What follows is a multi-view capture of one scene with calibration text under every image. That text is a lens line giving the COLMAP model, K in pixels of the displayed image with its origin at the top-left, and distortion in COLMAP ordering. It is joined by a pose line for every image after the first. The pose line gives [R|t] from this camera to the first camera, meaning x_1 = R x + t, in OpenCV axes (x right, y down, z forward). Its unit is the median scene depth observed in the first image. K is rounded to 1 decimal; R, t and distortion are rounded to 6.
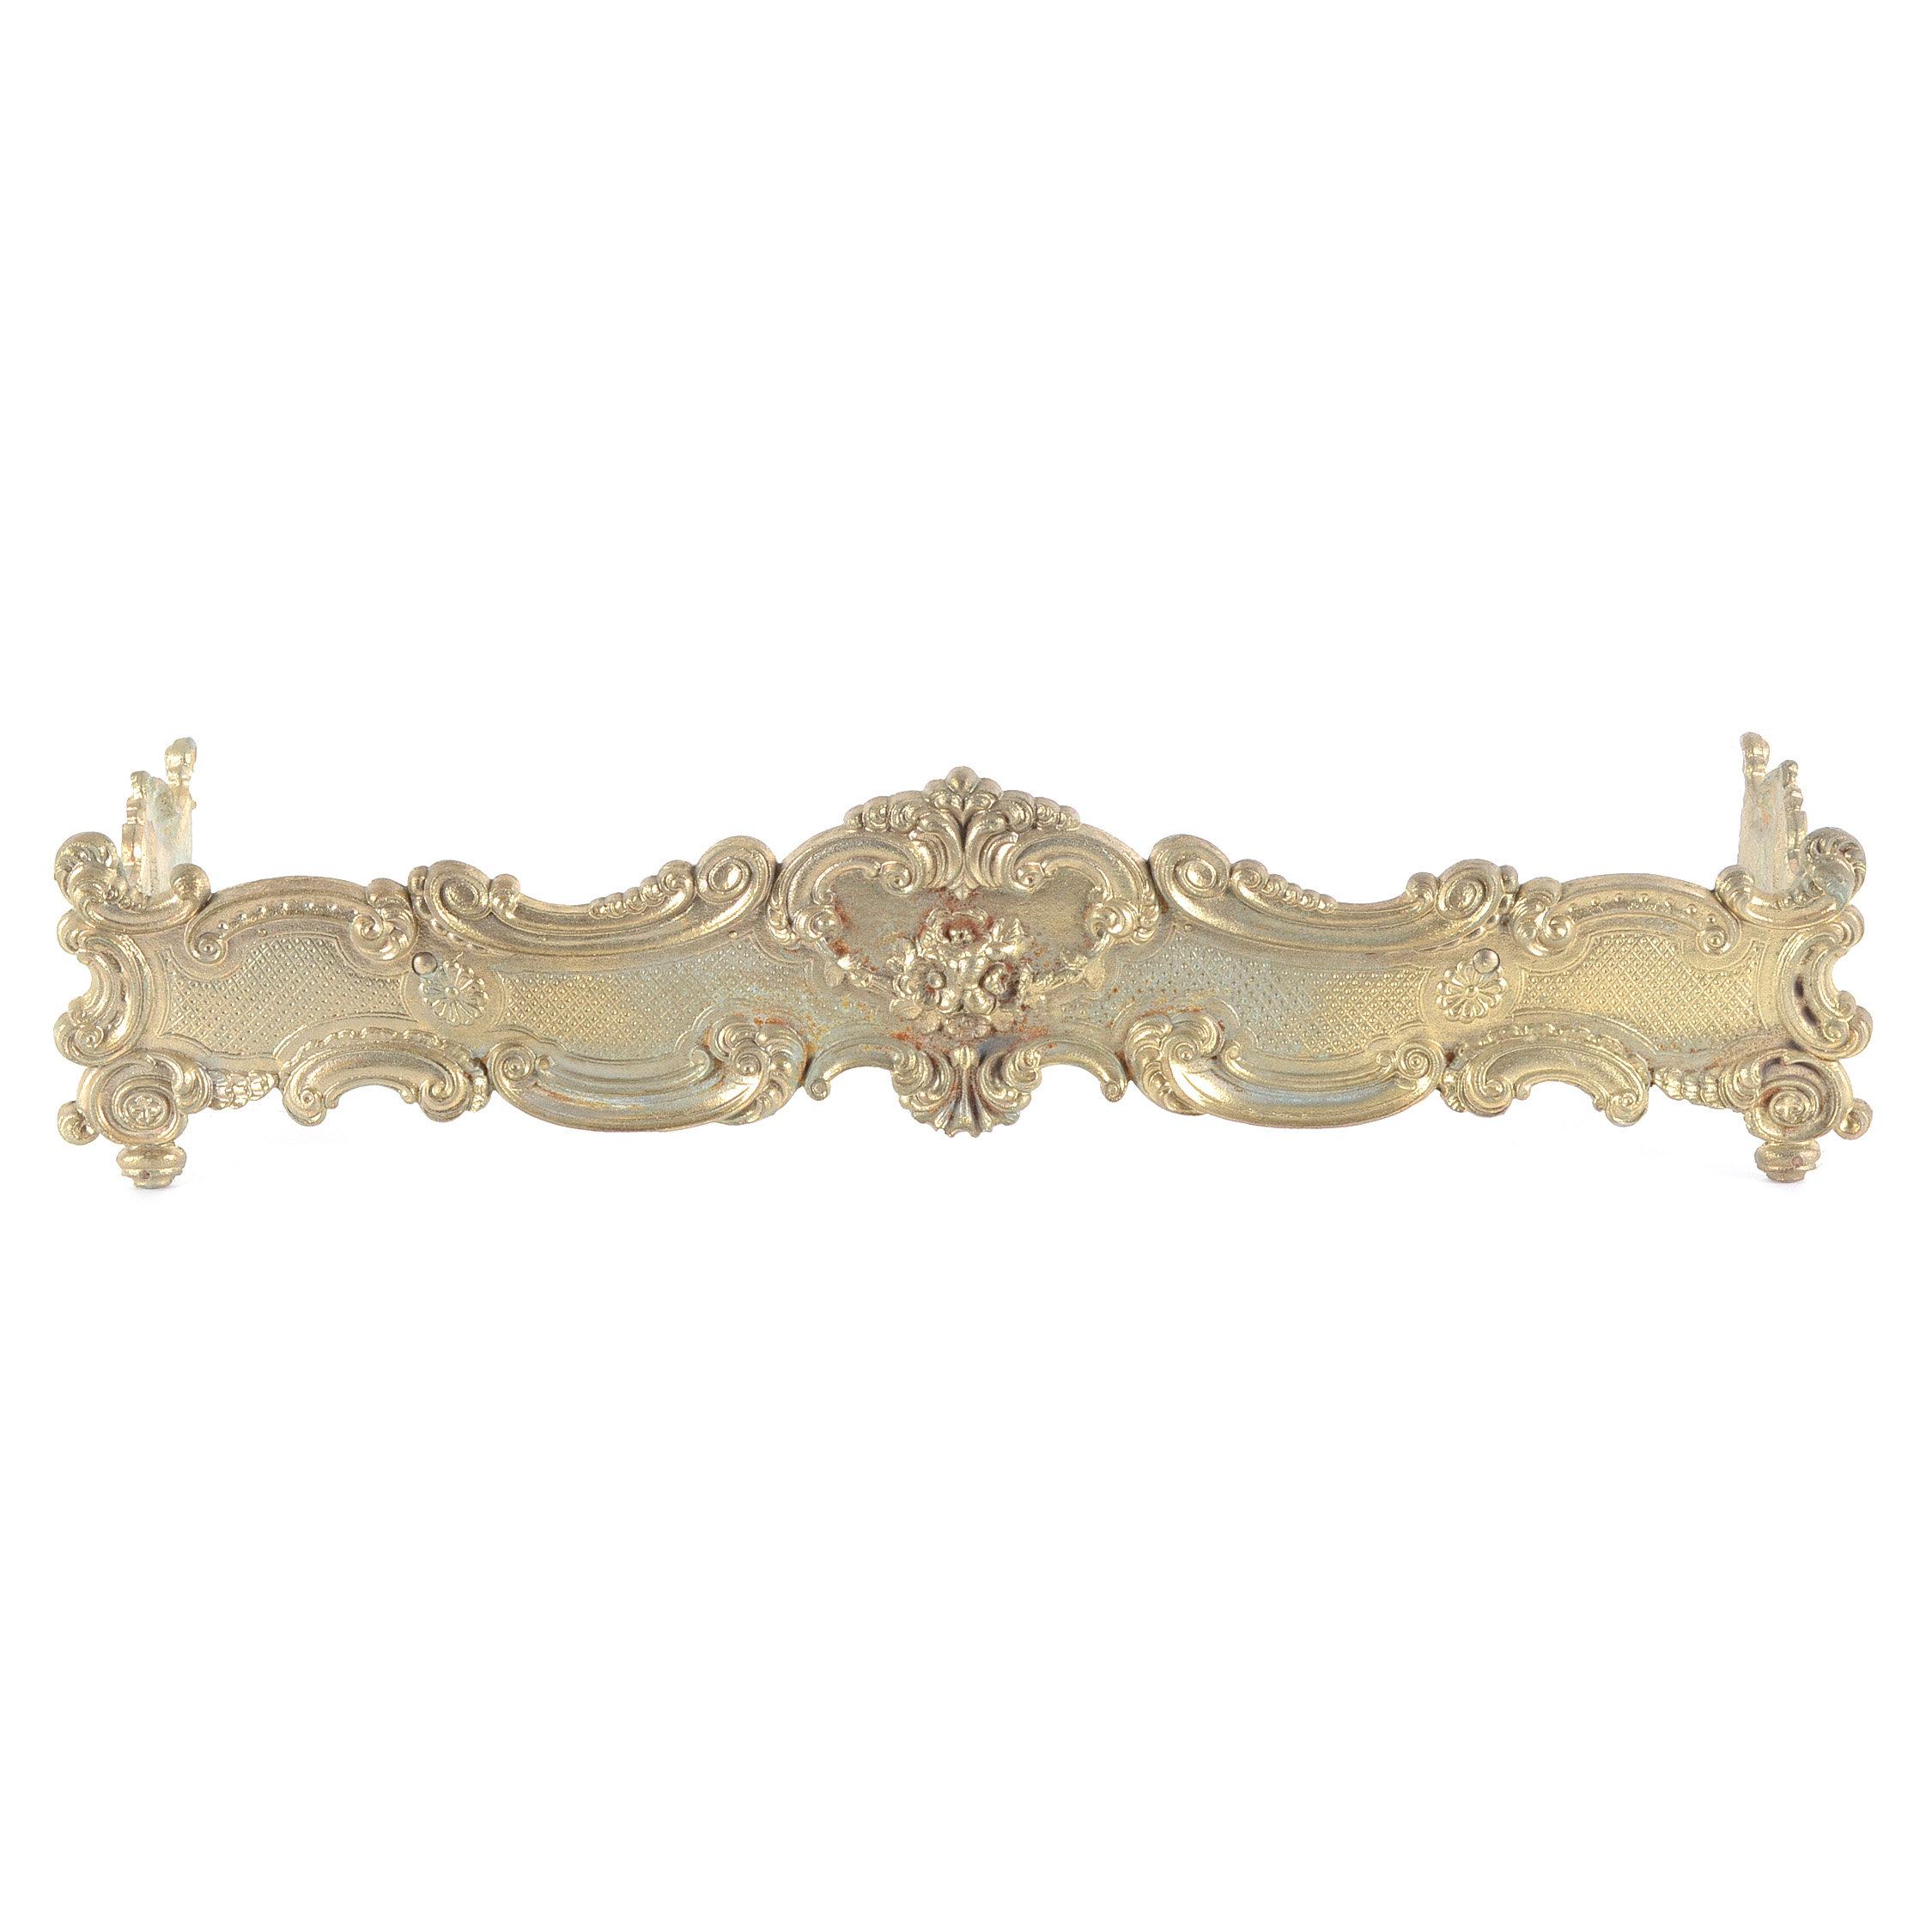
lens RADIAL K [[4678.3, 0, 966.0], [0, 4678.3, 966.0], [0, 0, 1]] dist [0.092710, 0.483031]
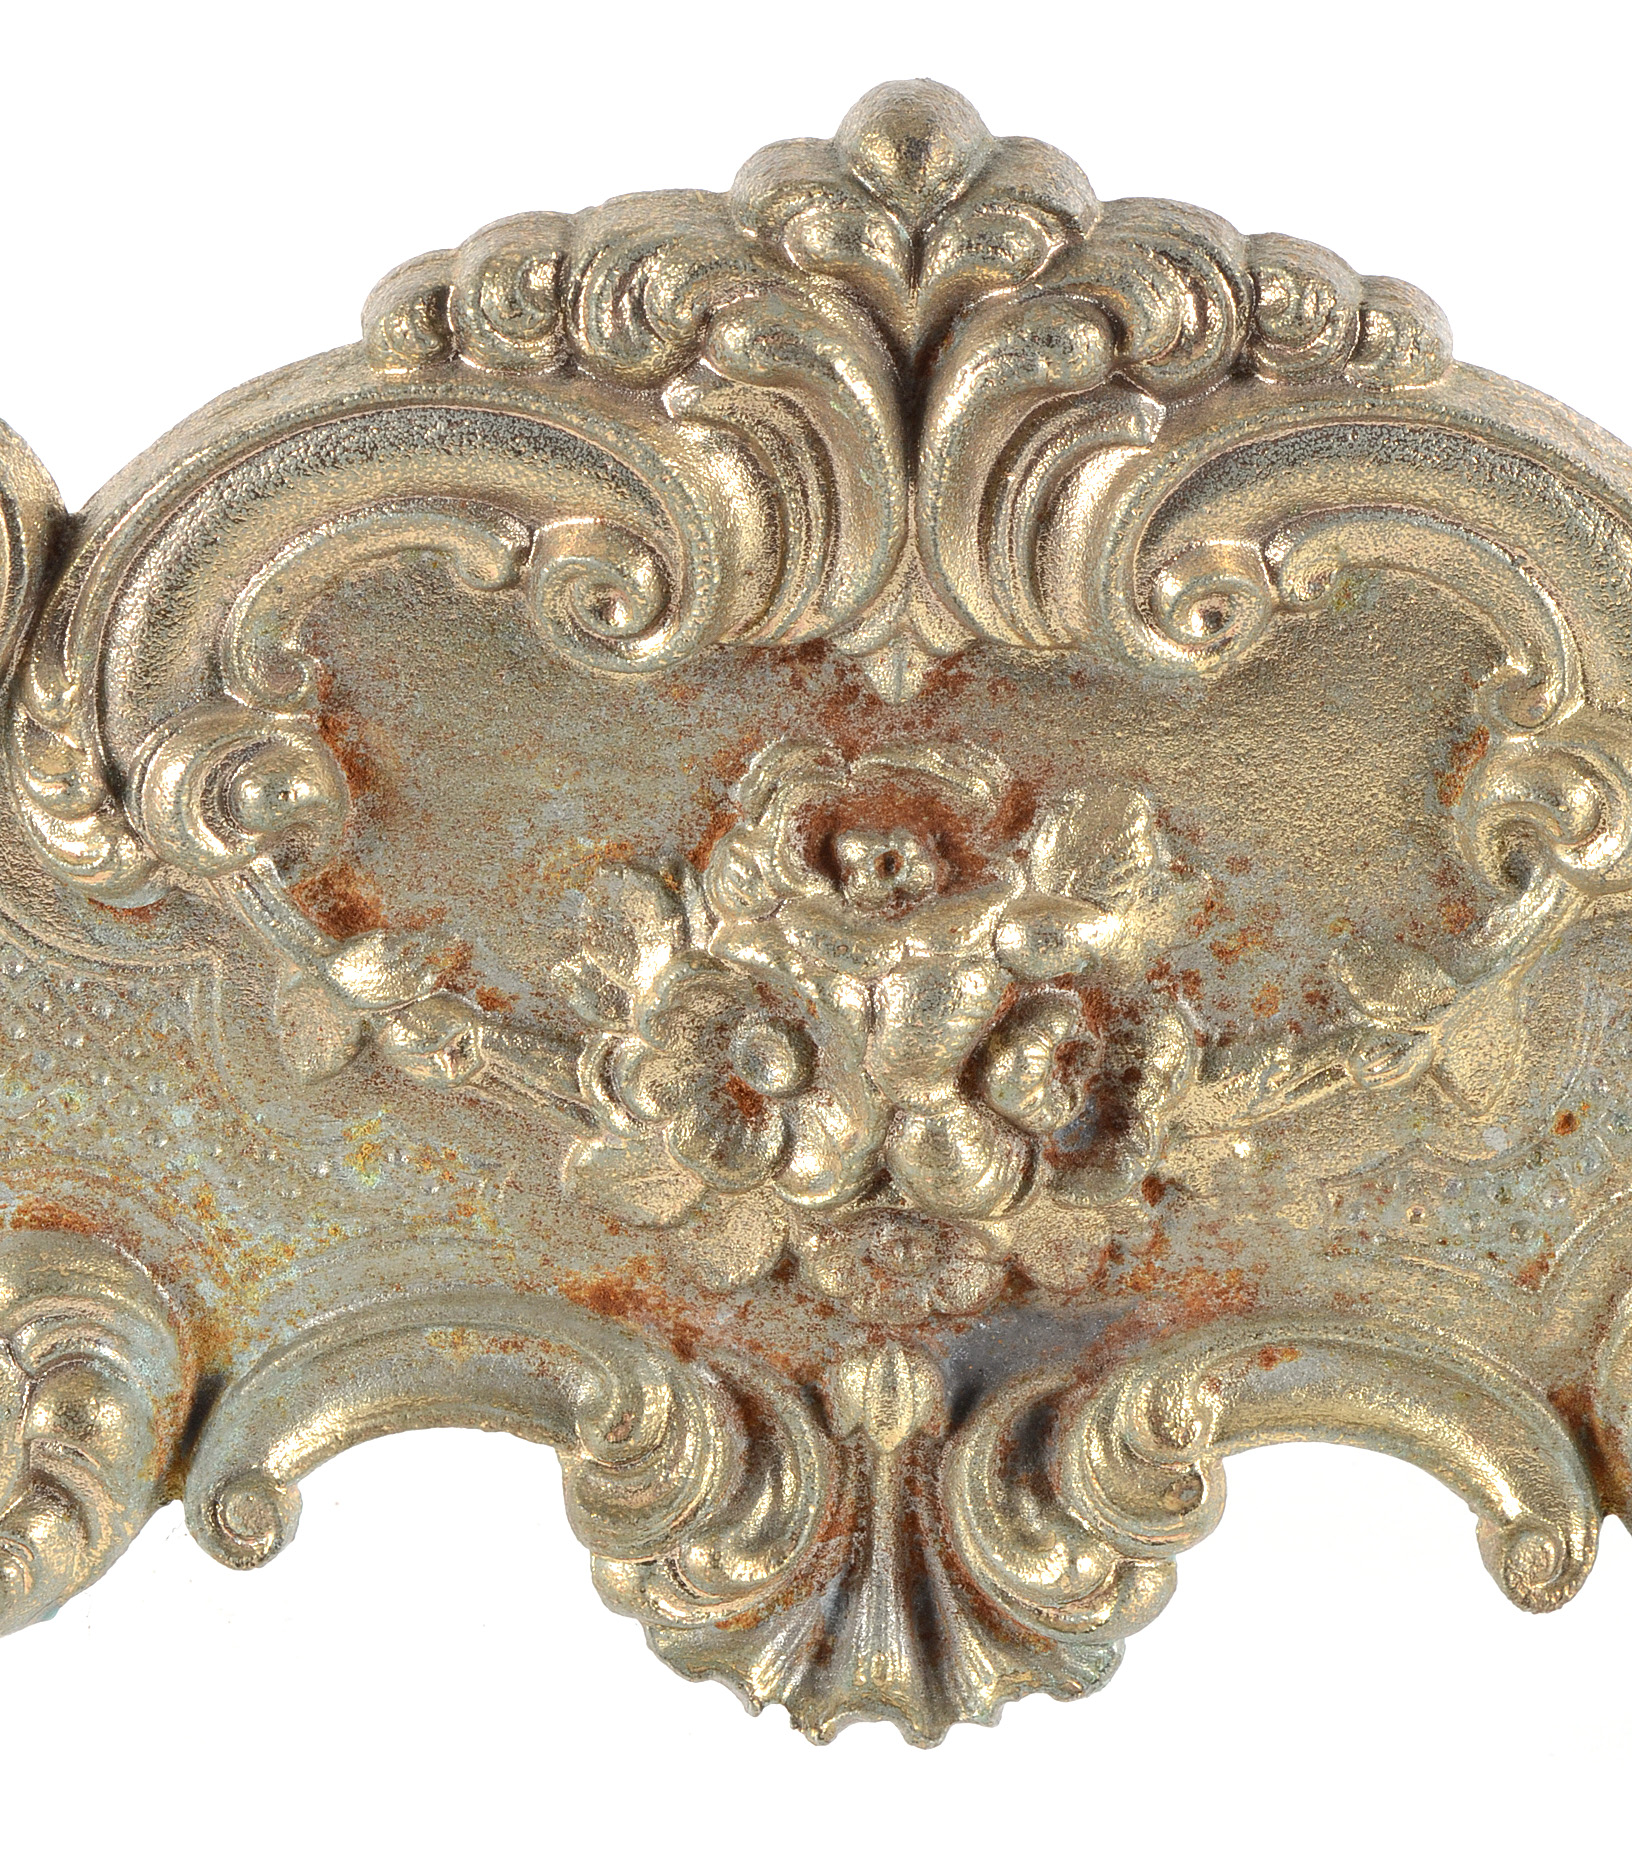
lens RADIAL K [[6241.7, 0, 816.0], [0, 6241.7, 934.5], [0, 0, 1]] dist [0.113042, 0.759131]
pose [[0.999689, 0.024950, -0.000213, -0.004276], [-0.024942, 0.999531, 0.017741, -0.008276], [0.000655, -0.017730, 0.999843, 0.701276]]
